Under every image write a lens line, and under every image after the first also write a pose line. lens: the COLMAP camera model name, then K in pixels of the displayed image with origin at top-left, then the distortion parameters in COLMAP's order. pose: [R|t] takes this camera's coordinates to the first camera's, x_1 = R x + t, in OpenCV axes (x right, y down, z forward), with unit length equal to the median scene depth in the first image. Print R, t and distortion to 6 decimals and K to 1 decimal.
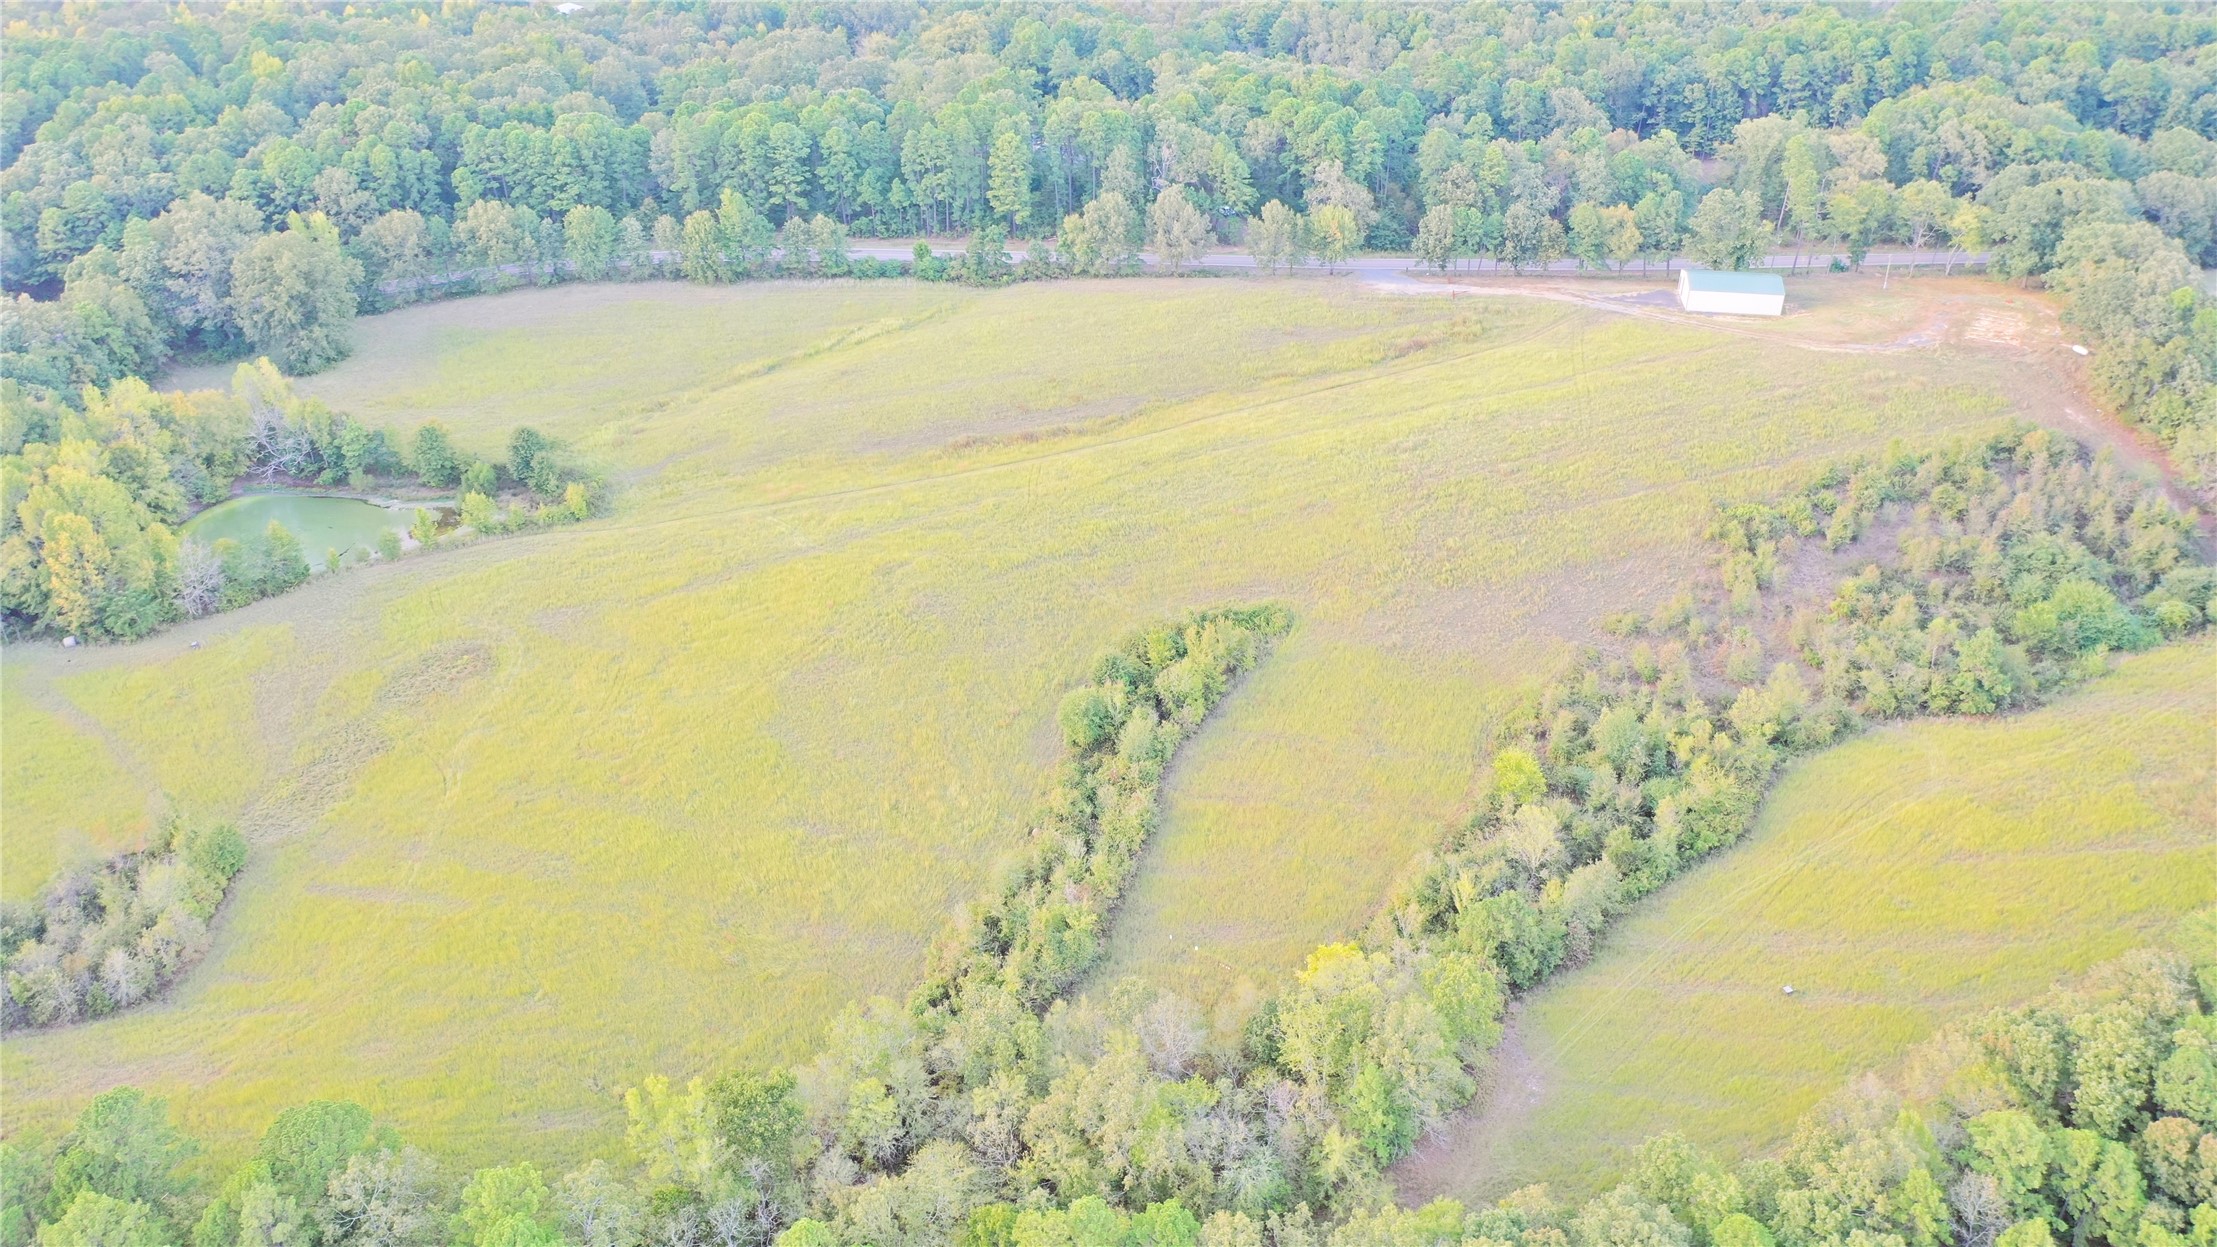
lens RADIAL K [[1747.5, 0, 1177.5], [0, 1747.5, 624.7], [0, 0, 1]] dist [0.000933, 0.002255]
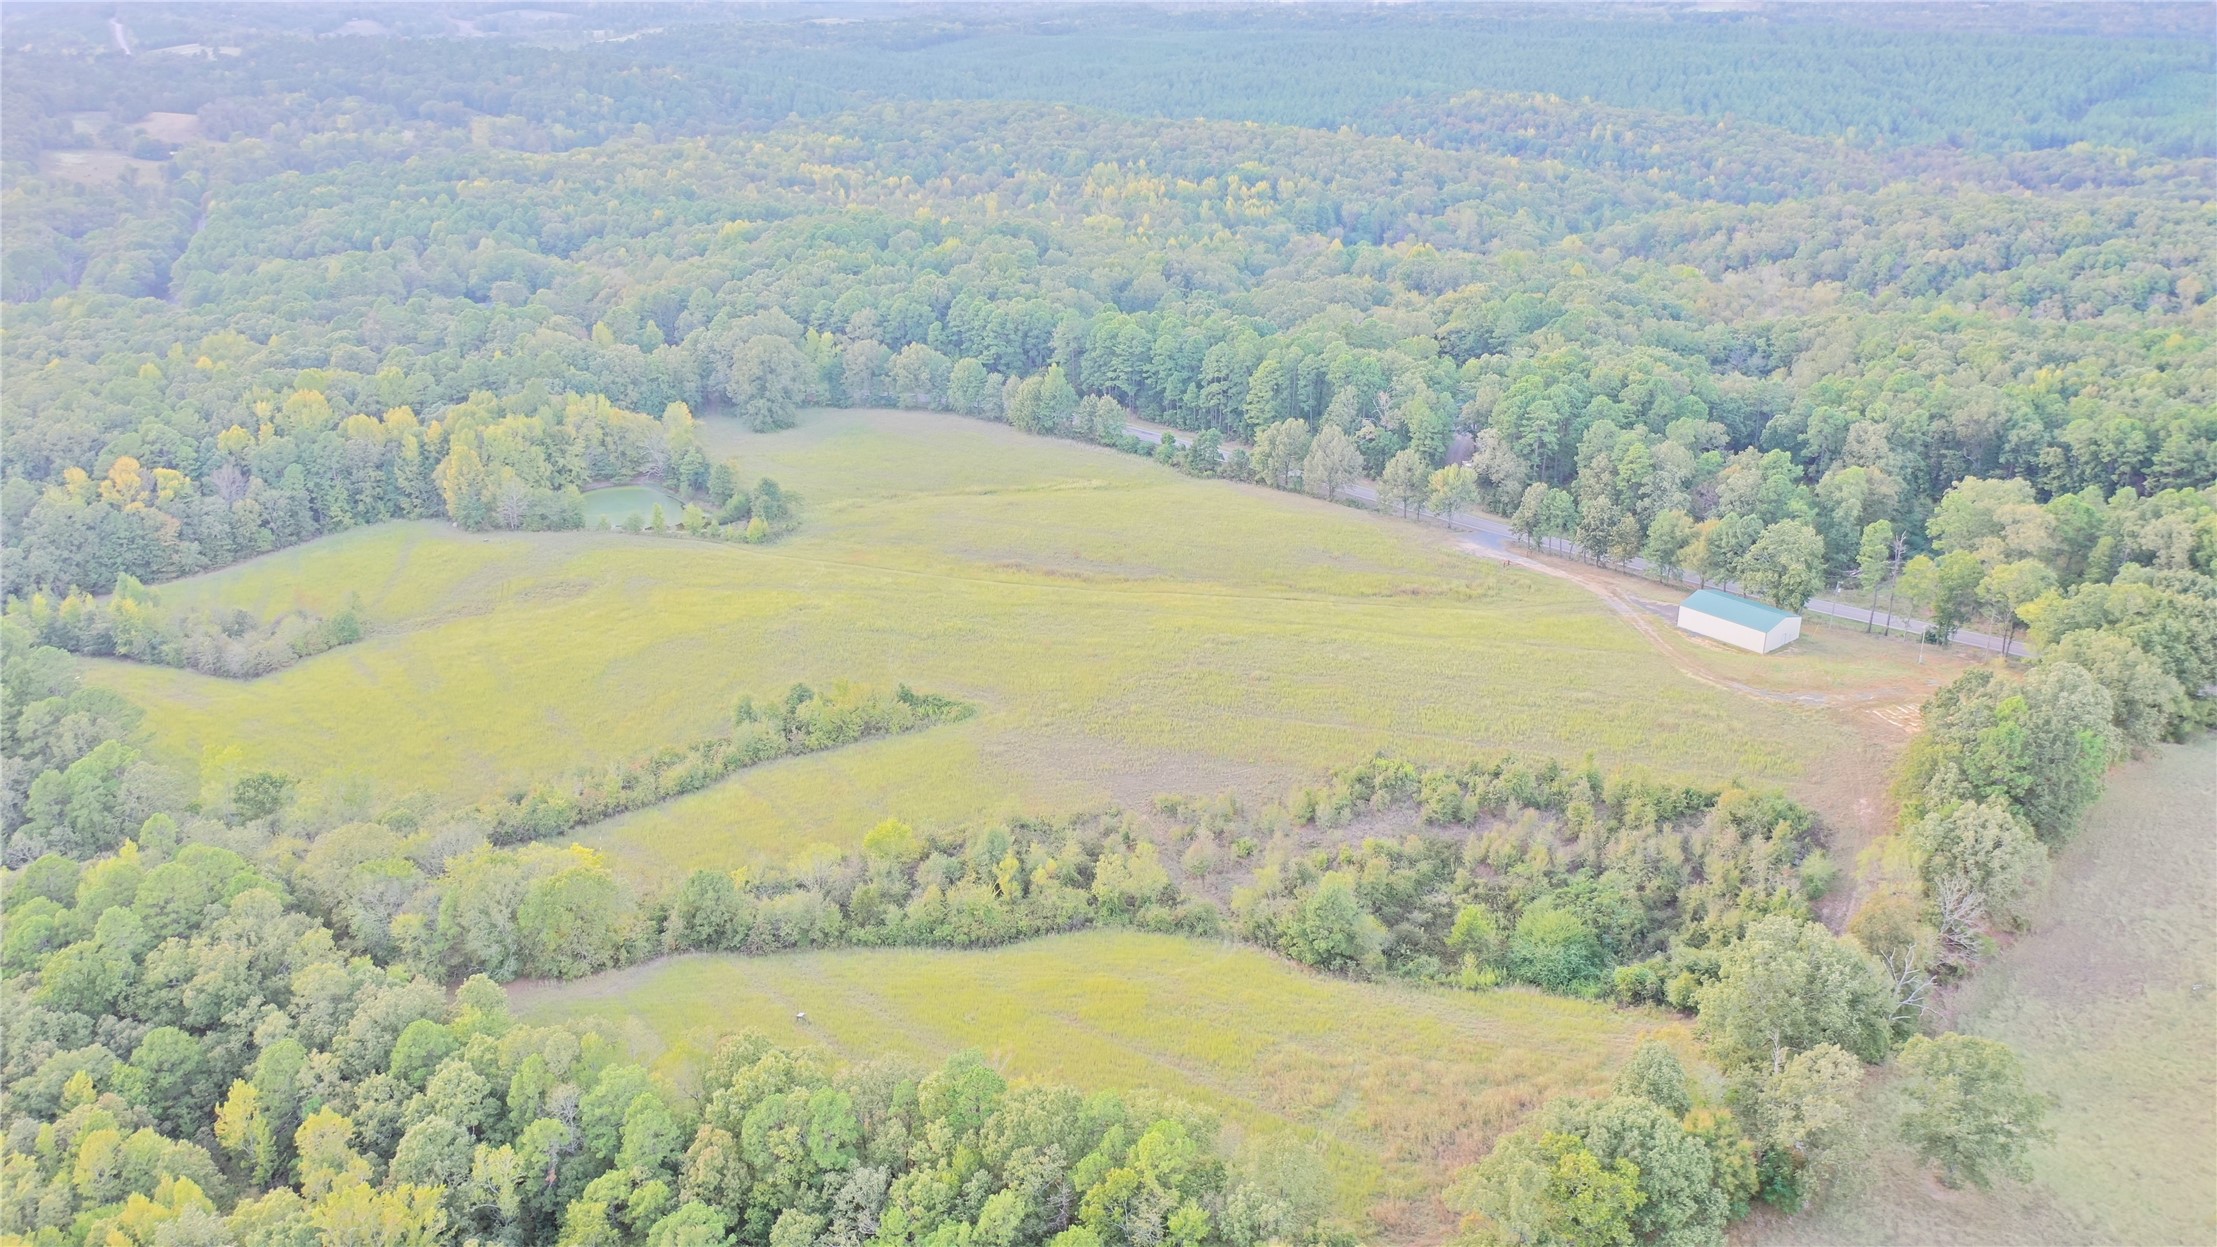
lens RADIAL K [[1739.8, 0, 1108.5], [0, 1739.8, 623.5], [0, 0, 1]] dist [-0.014443, 0.006517]
pose [[0.732736, 0.244727, -0.634986, 0.631034], [-0.340211, 0.939859, -0.030356, -0.042442], [0.589368, 0.238272, 0.771927, 0.070238]]
